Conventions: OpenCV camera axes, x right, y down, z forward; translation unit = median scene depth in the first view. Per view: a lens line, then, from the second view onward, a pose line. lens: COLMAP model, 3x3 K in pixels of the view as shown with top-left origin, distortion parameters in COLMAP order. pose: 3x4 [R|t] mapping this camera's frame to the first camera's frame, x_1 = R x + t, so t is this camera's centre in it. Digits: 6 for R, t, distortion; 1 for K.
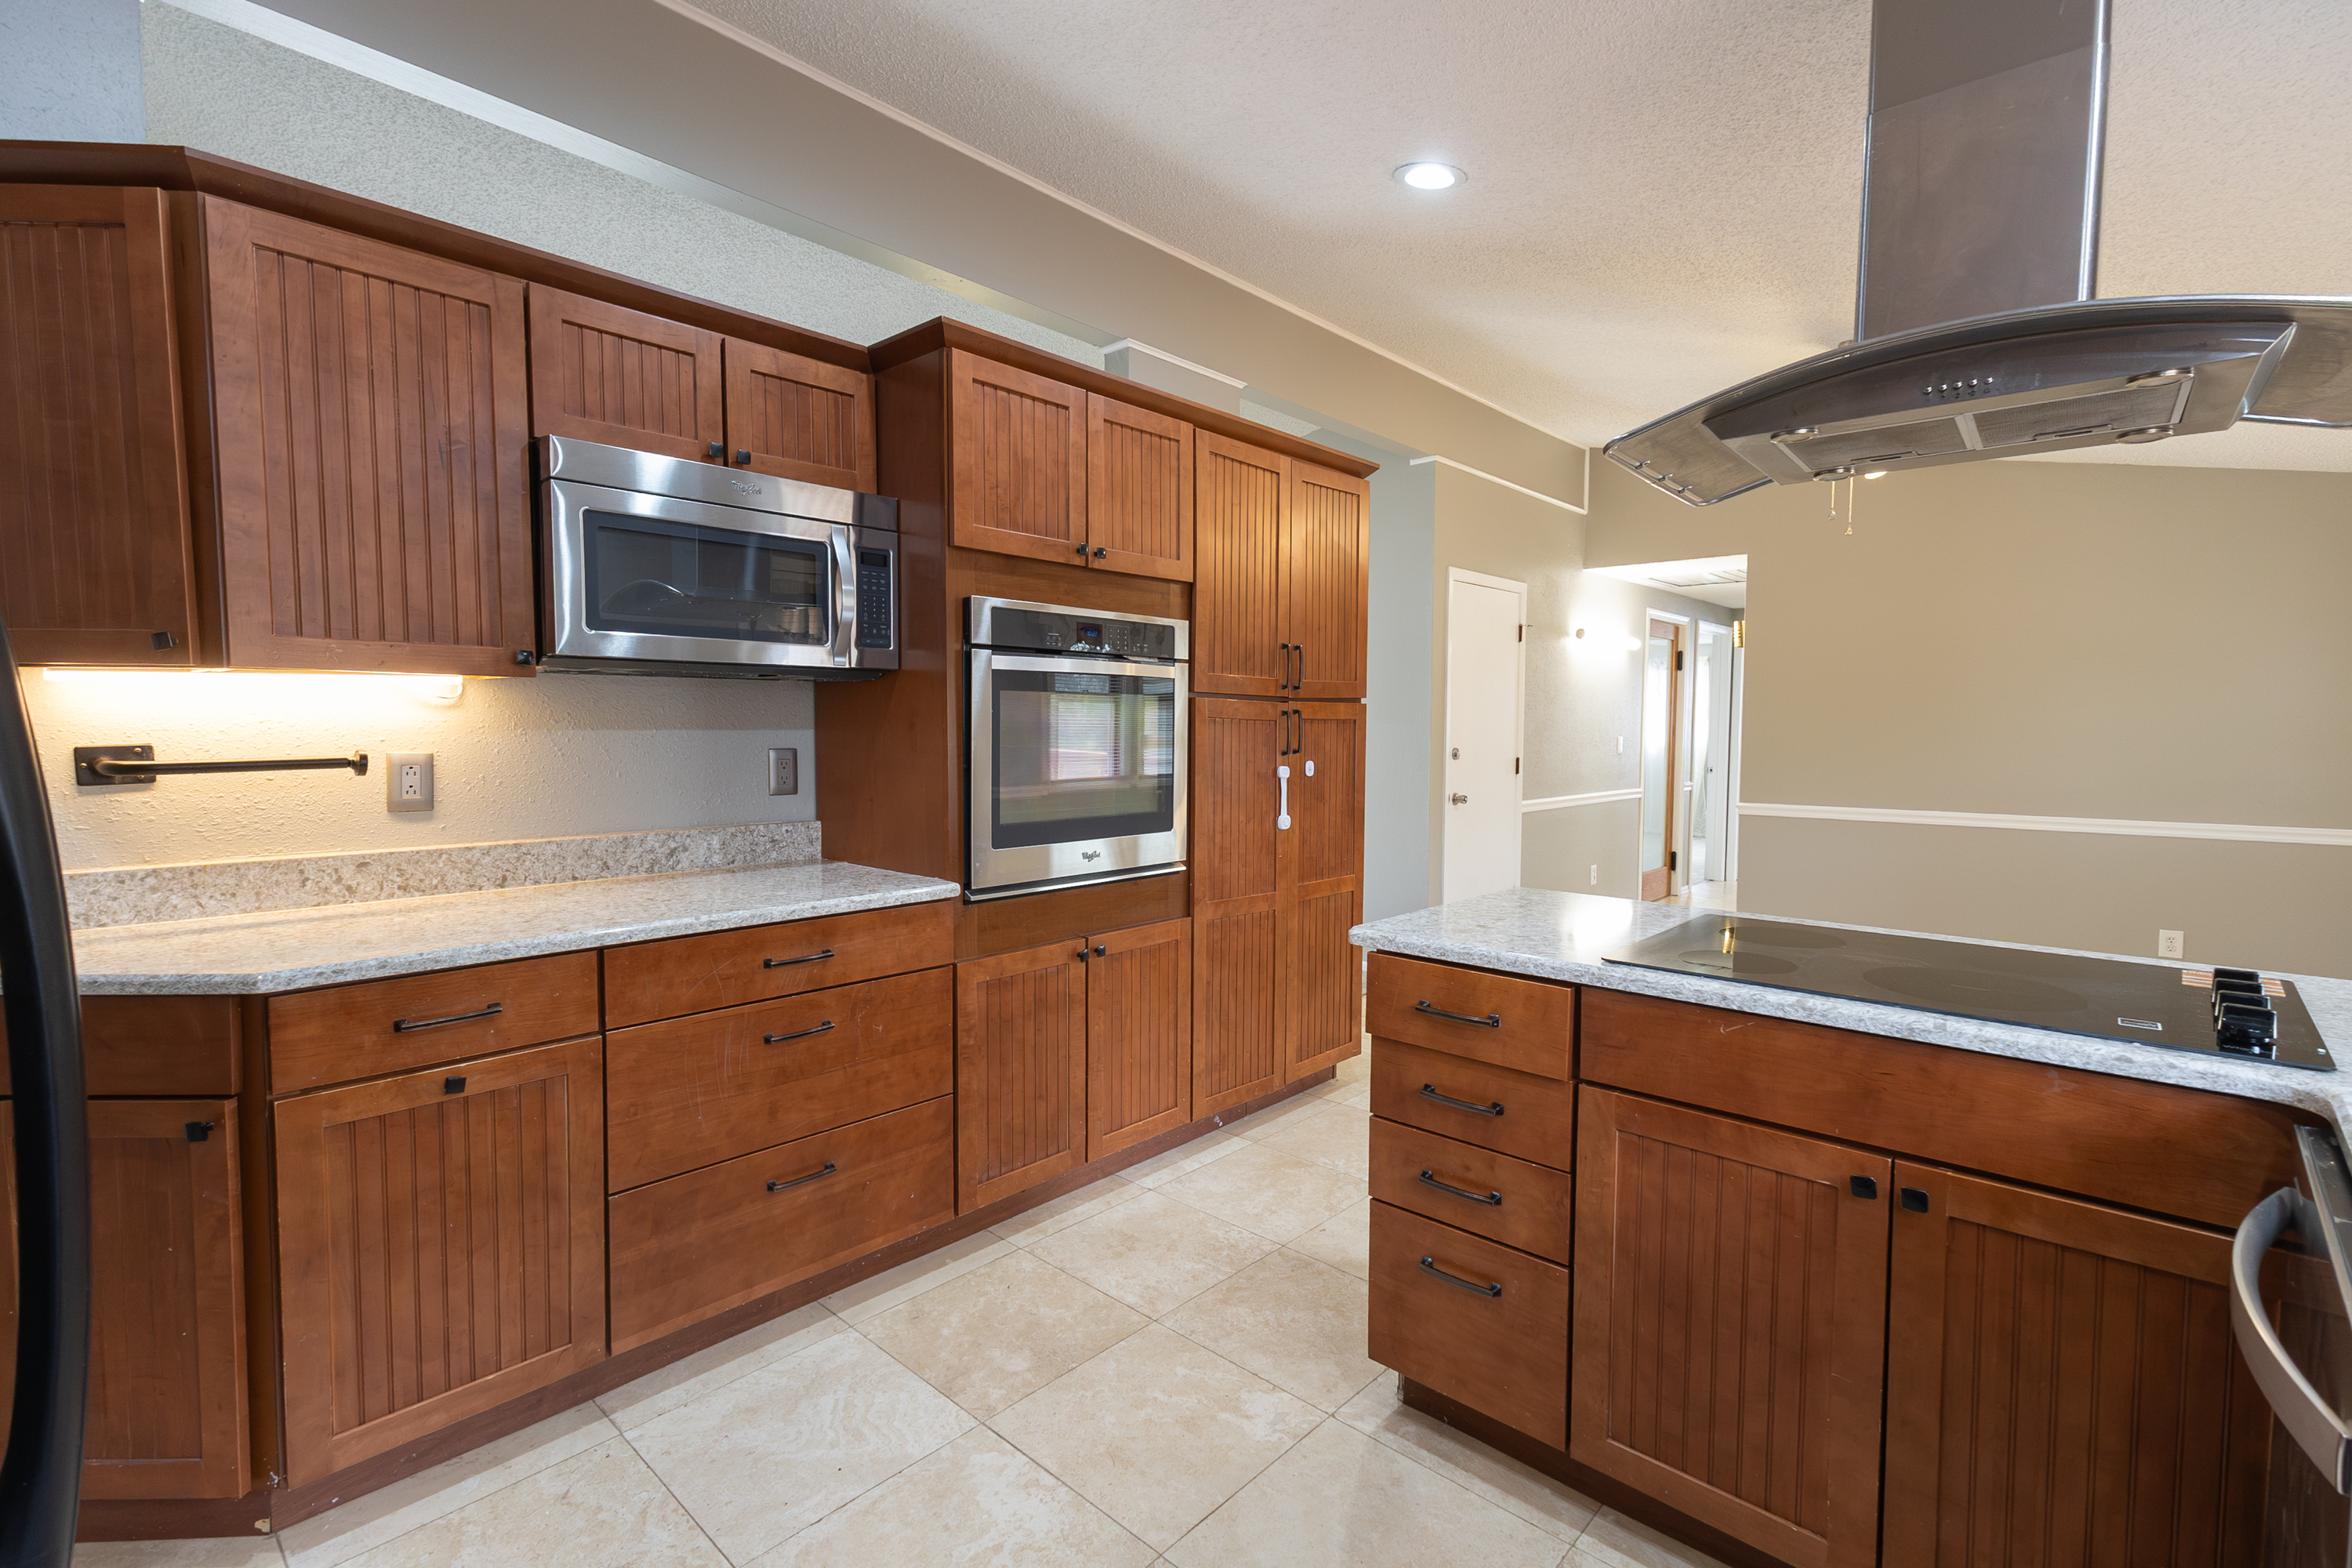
lens RADIAL K [[1067.3, 0, 1181.3], [0, 1067.3, 785.8], [0, 0, 1]] dist [0.033262, -0.011765]
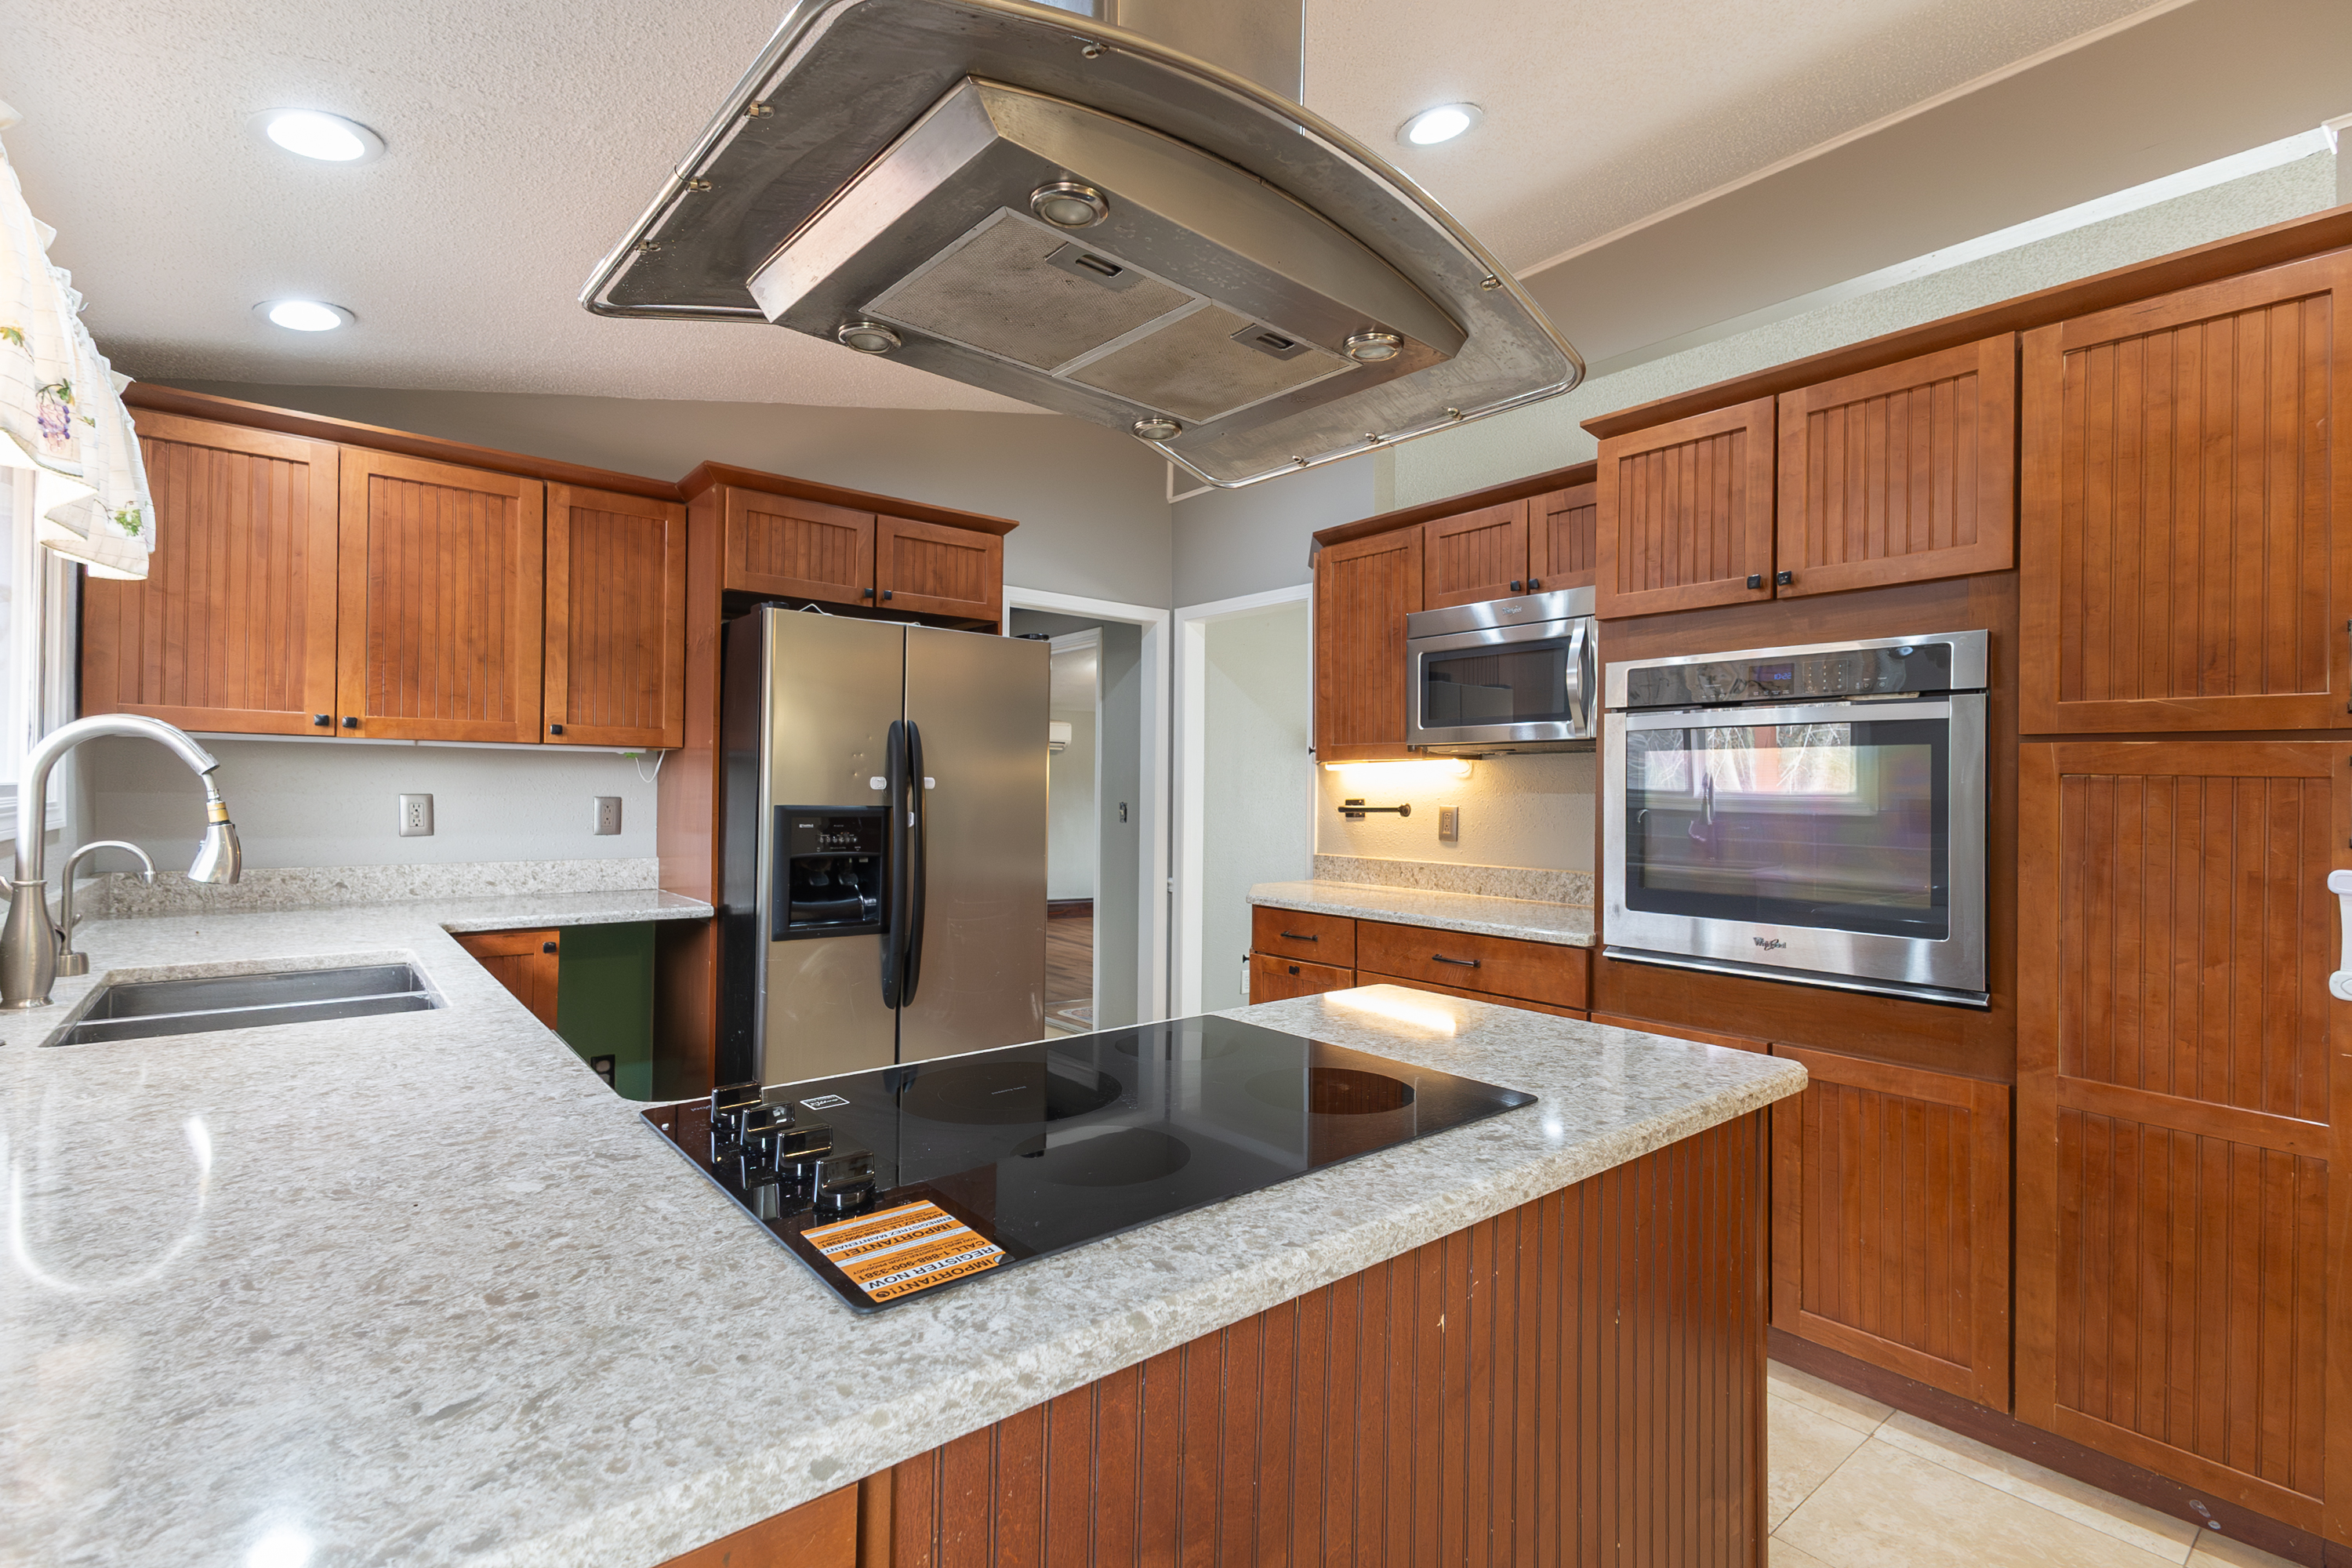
lens RADIAL K [[1067.3, 0, 1181.3], [0, 1067.3, 785.8], [0, 0, 1]] dist [0.033262, -0.011765]
pose [[-0.128677, -0.012385, -0.991609, 0.864190], [-0.069500, 0.997576, -0.003441, -0.023634], [0.989248, 0.068474, -0.129225, 0.698815]]
